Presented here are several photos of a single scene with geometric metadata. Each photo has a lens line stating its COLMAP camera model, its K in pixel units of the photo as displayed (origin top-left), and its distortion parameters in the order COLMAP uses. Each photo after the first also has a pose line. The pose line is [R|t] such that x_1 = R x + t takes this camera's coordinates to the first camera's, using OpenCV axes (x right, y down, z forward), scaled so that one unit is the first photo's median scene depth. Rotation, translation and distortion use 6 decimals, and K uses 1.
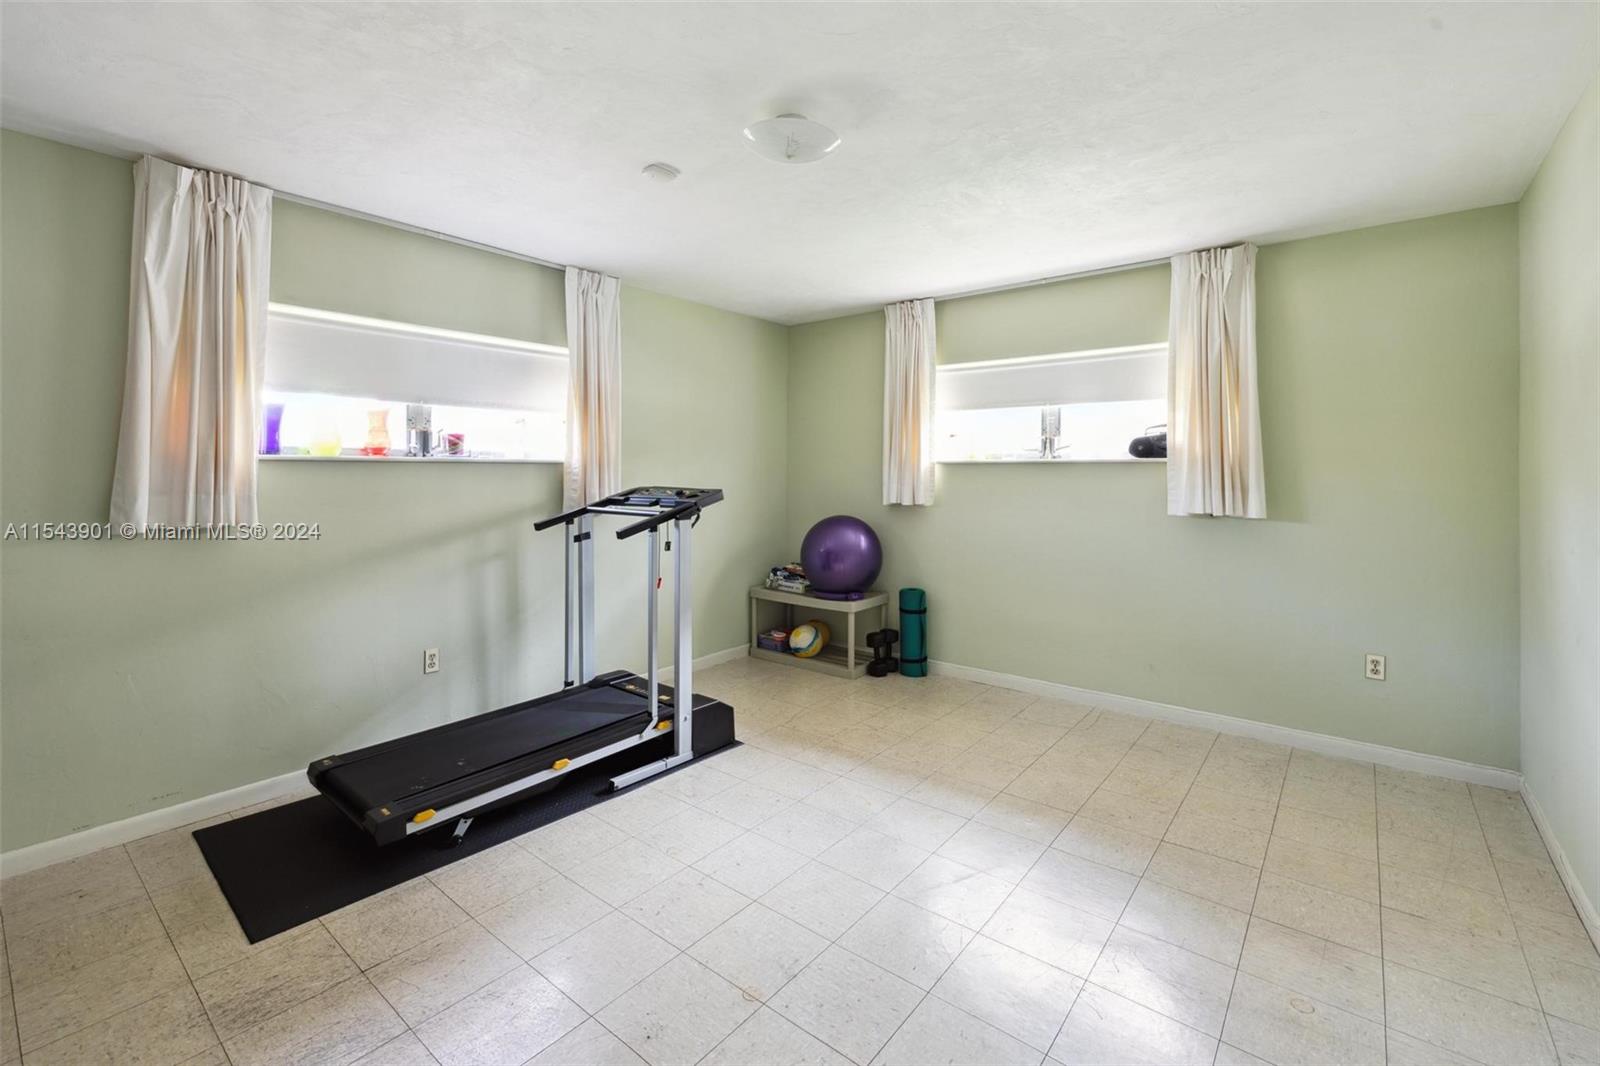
lens RADIAL K [[687.7, 0, 778.7], [0, 687.7, 499.4], [0, 0, 1]] dist [0.000116, 0.000202]
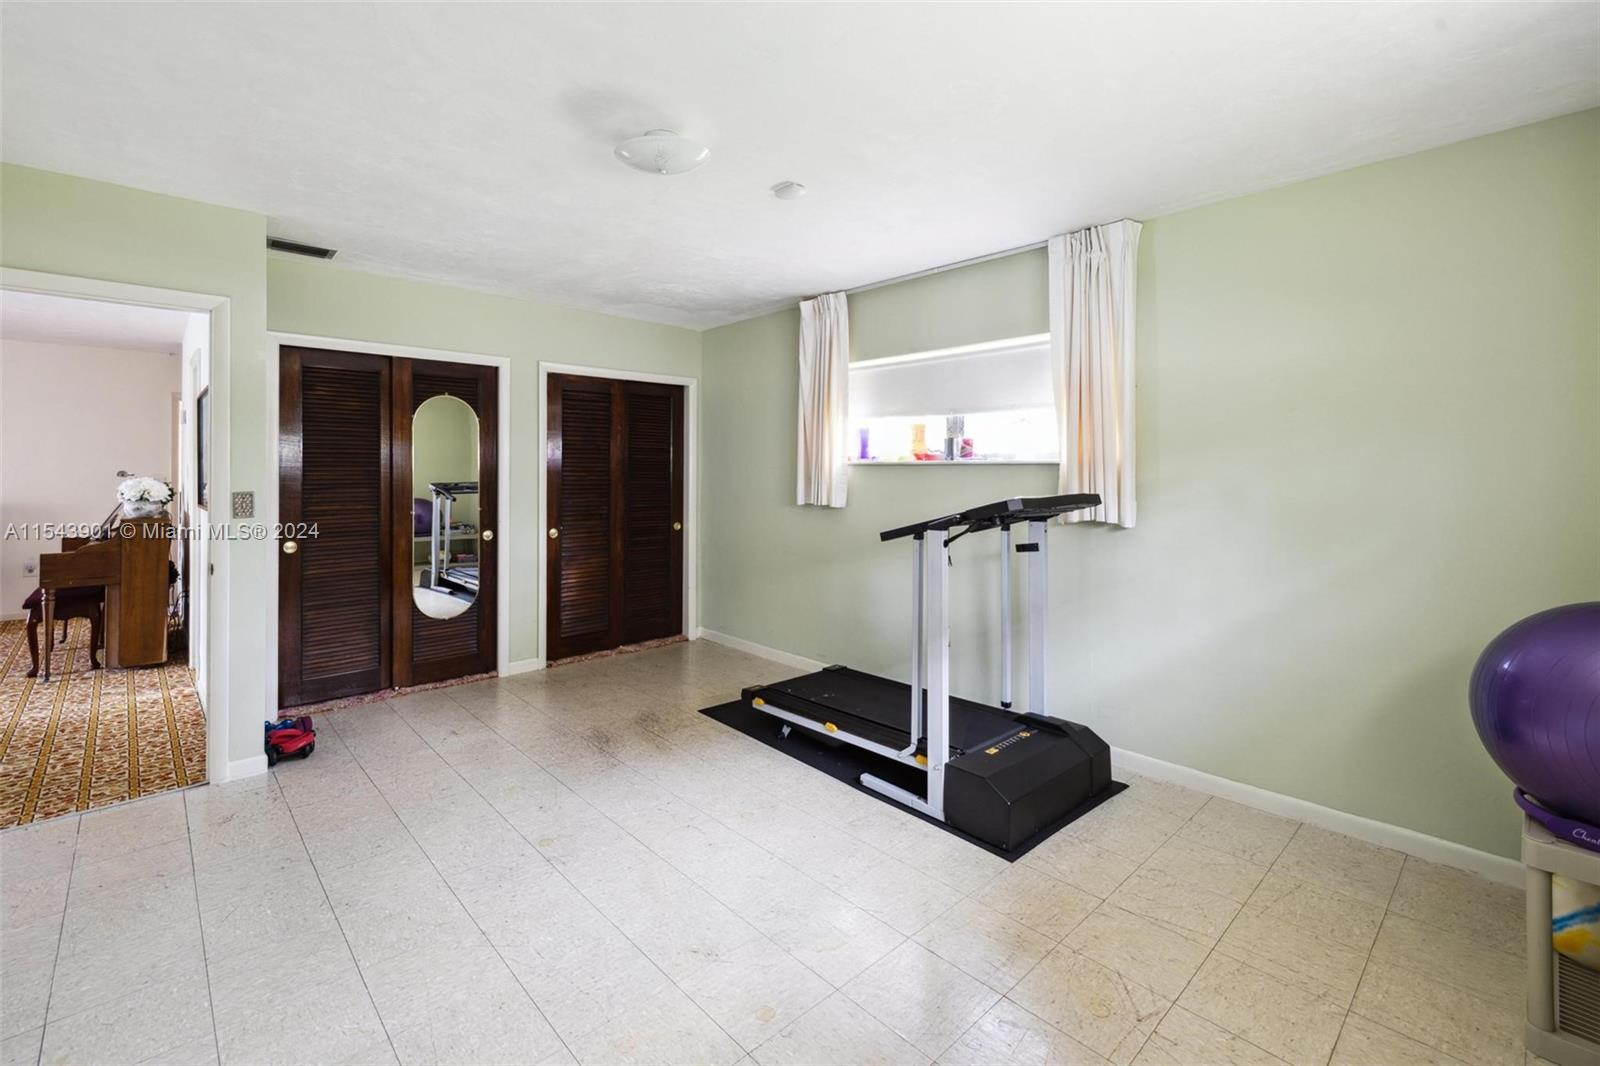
lens RADIAL K [[687.7, 0, 778.7], [0, 687.7, 499.4], [0, 0, 1]] dist [0.000116, 0.000202]
pose [[-0.123125, 0.041203, -0.991535, 0.712643], [-0.042670, 0.997994, 0.046770, -0.039965], [0.991473, 0.048067, -0.121120, 0.901218]]
